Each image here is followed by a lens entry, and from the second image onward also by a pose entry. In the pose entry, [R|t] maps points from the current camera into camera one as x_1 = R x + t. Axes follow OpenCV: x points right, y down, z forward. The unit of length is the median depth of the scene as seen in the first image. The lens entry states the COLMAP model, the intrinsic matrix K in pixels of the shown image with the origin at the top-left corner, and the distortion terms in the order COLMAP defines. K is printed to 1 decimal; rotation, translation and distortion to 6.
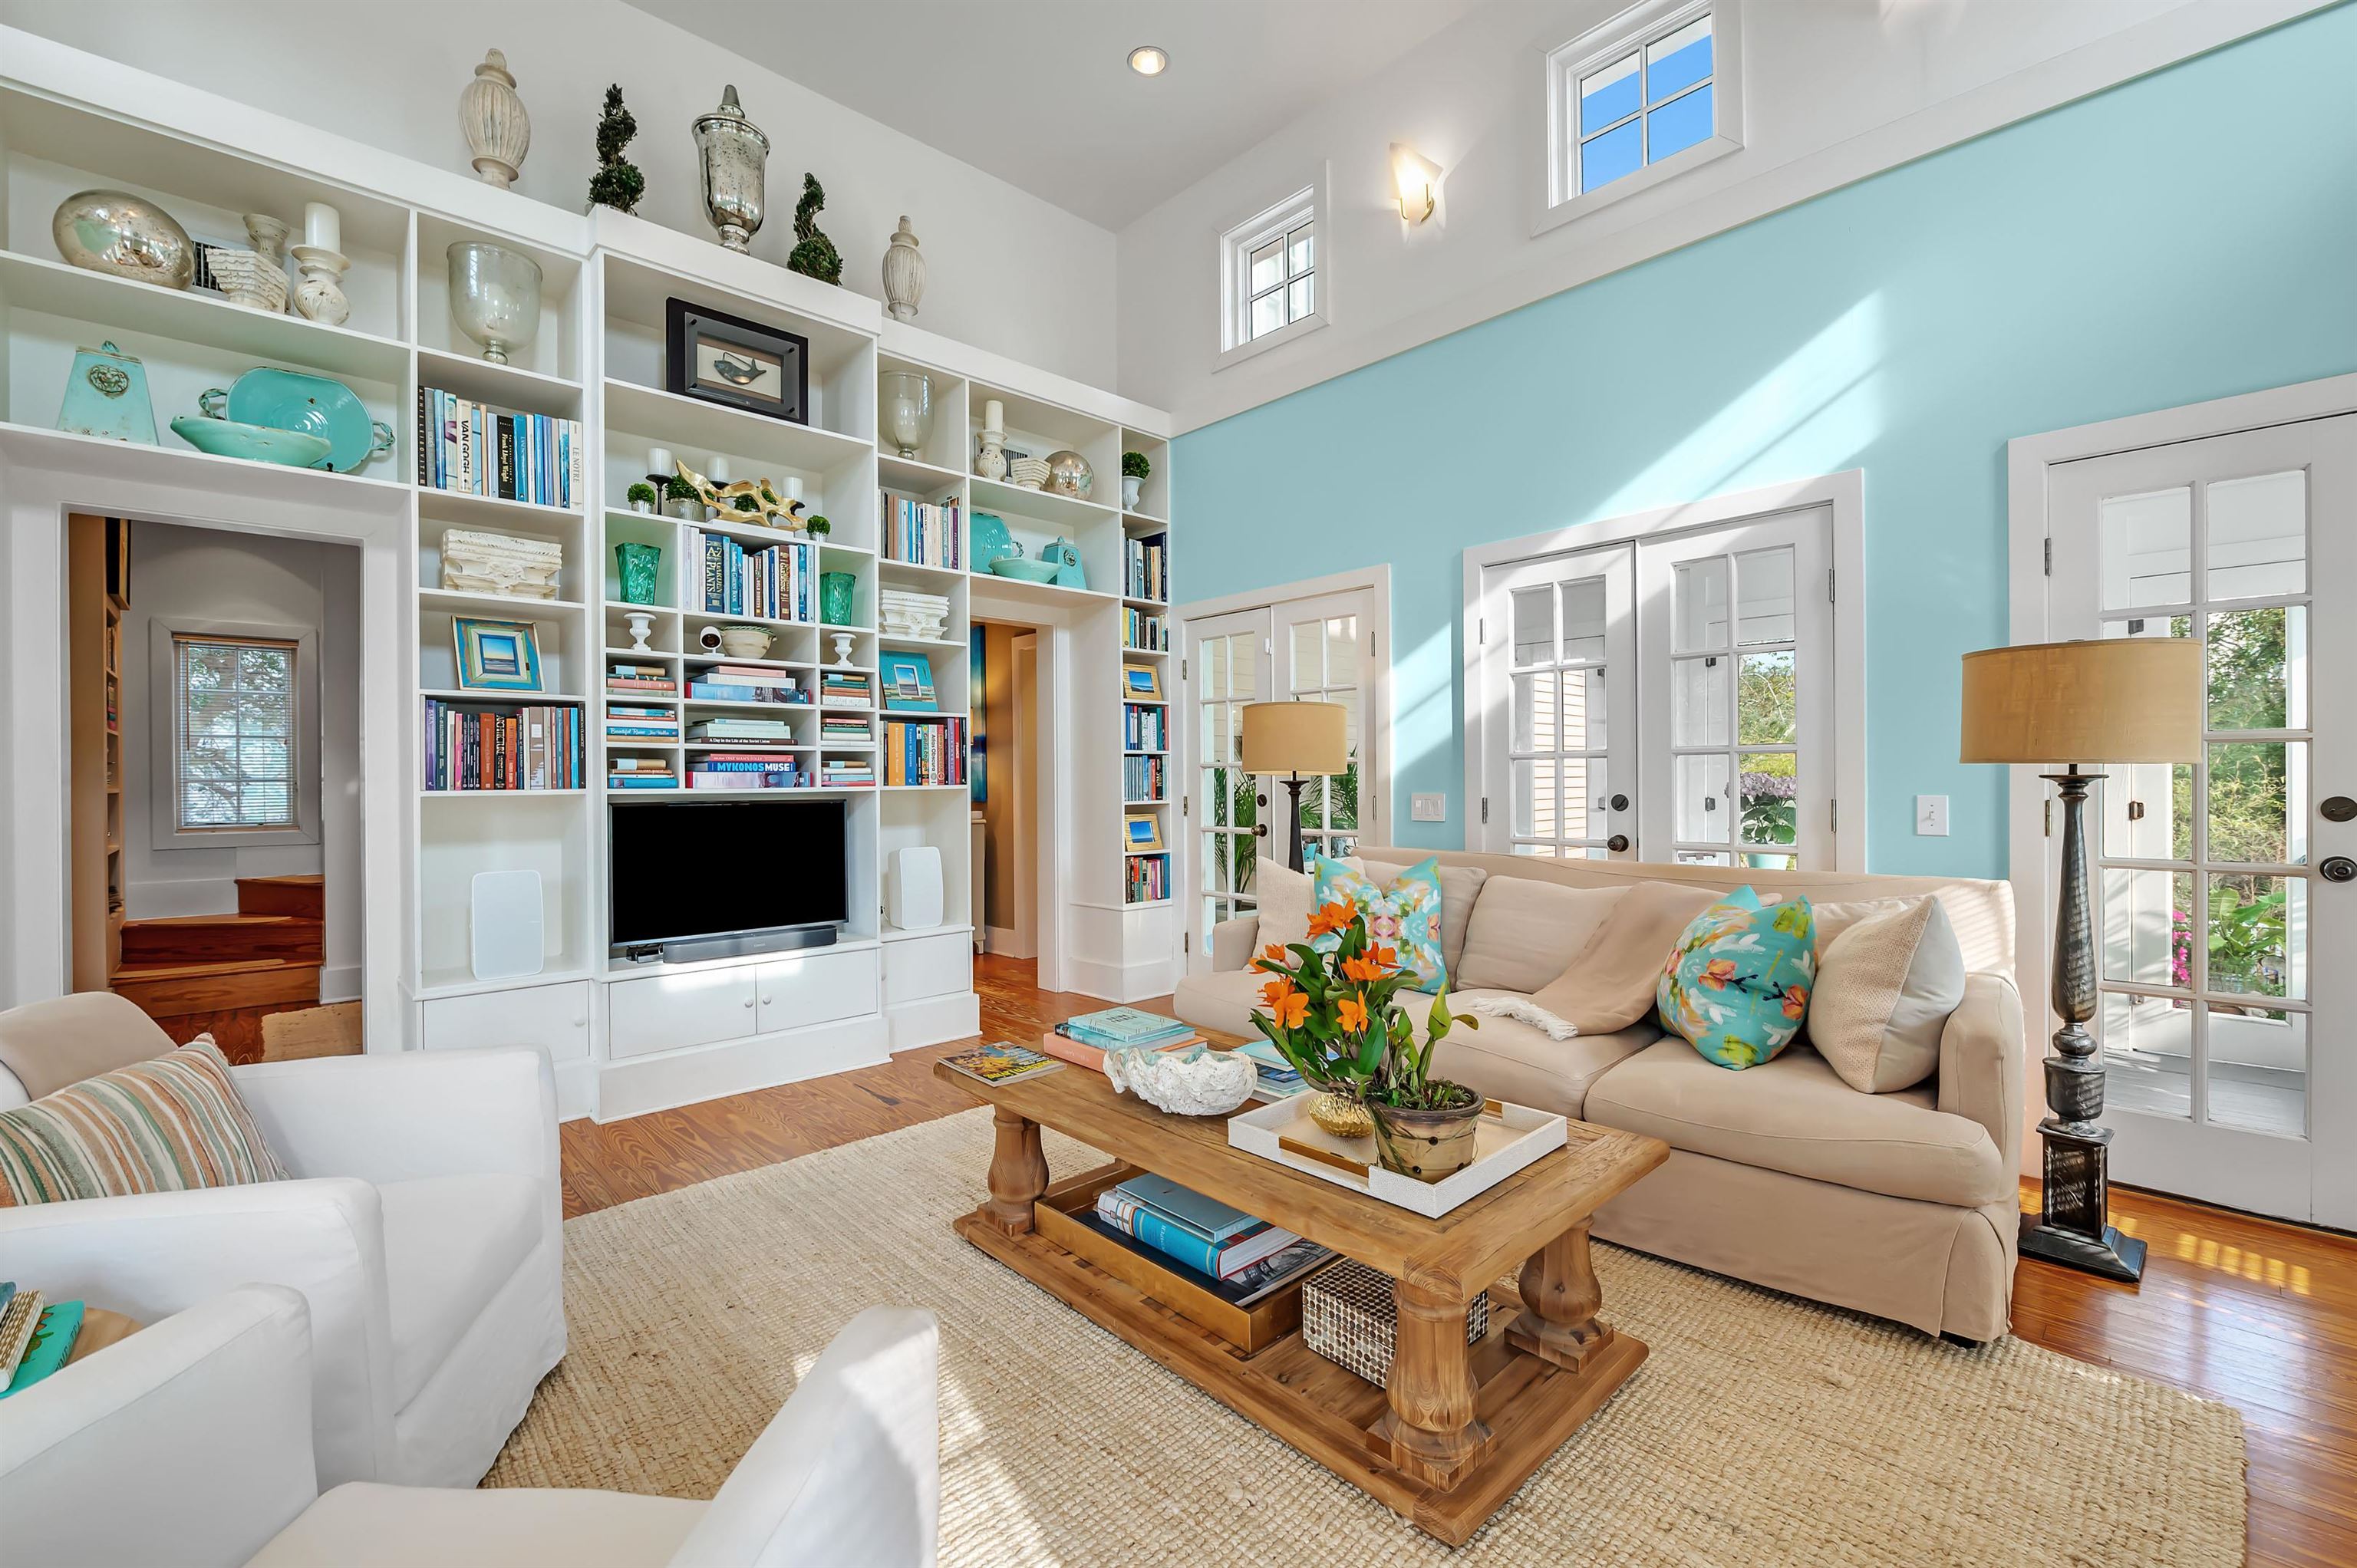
lens RADIAL K [[999.7, 0, 1183.8], [0, 999.7, 779.6], [0, 0, 1]] dist [-0.001521, -0.000670]
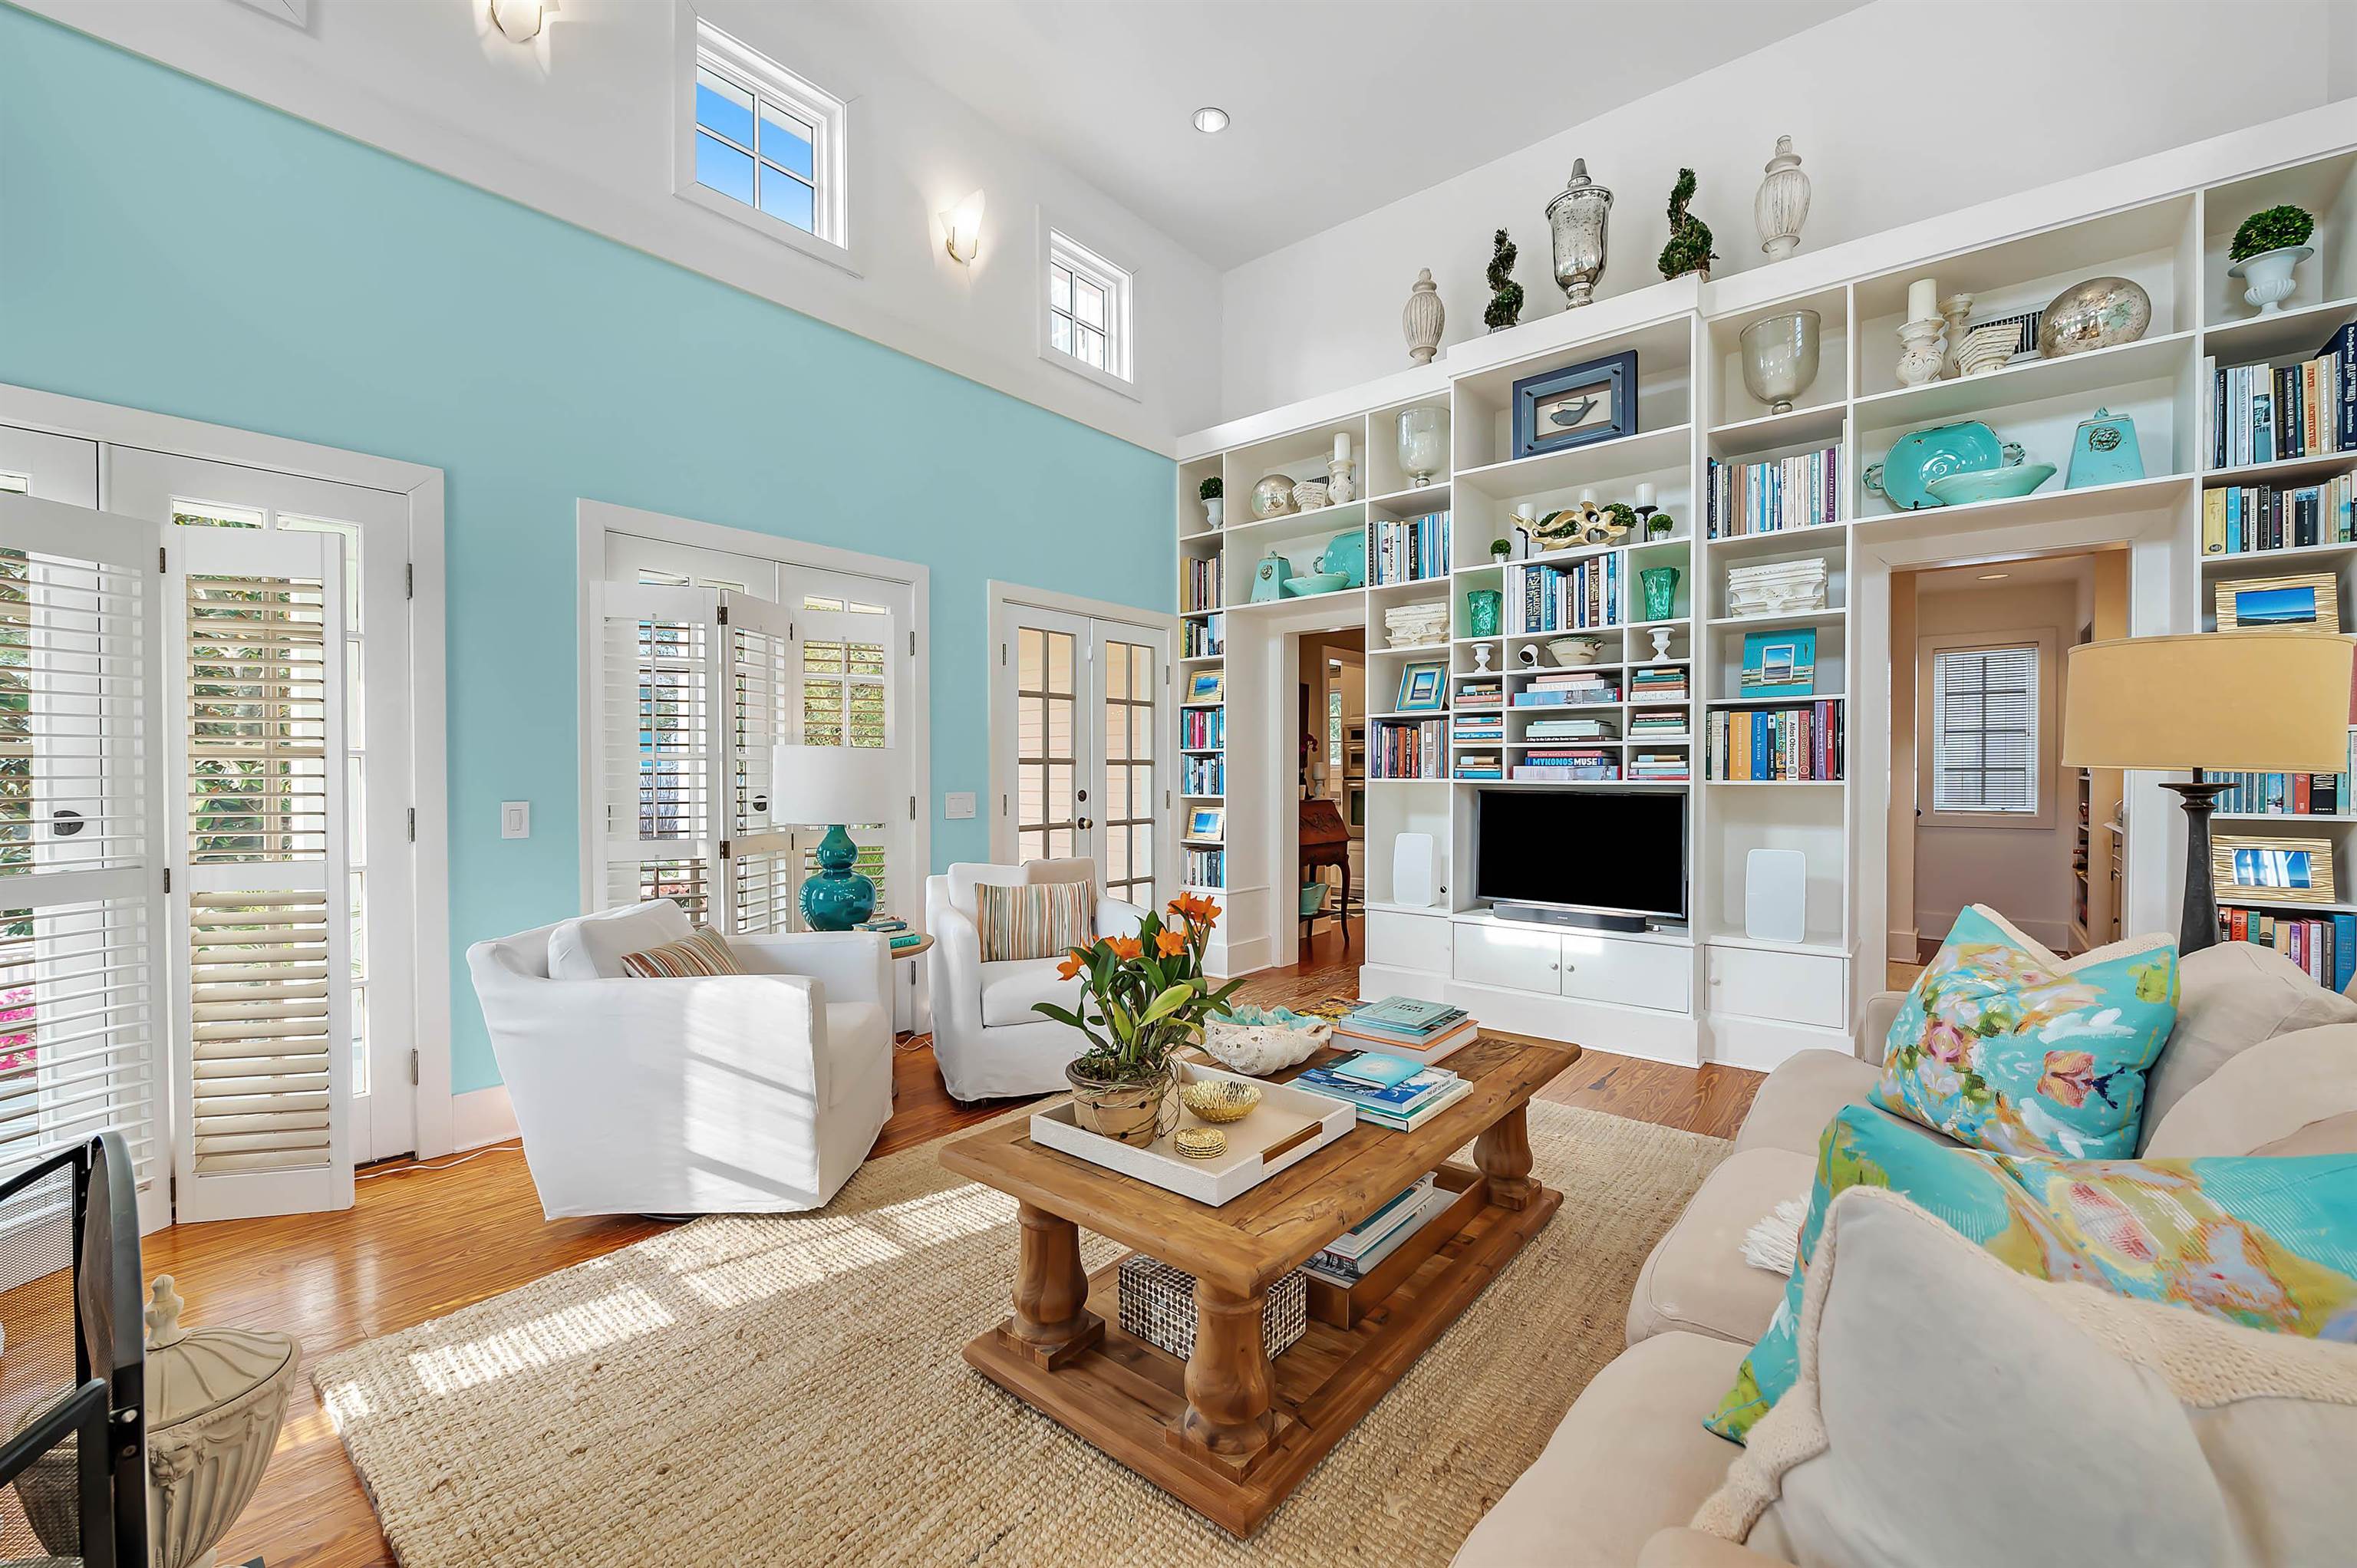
lens RADIAL K [[948.1, 0, 1184.9], [0, 948.1, 781.9], [0, 0, 1]] dist [0.000014, -0.001939]
pose [[0.123498, 0.018474, -0.992173, 0.584342], [-0.000701, 0.999828, 0.018529, -0.009176], [0.992345, -0.001593, 0.123490, 0.432833]]
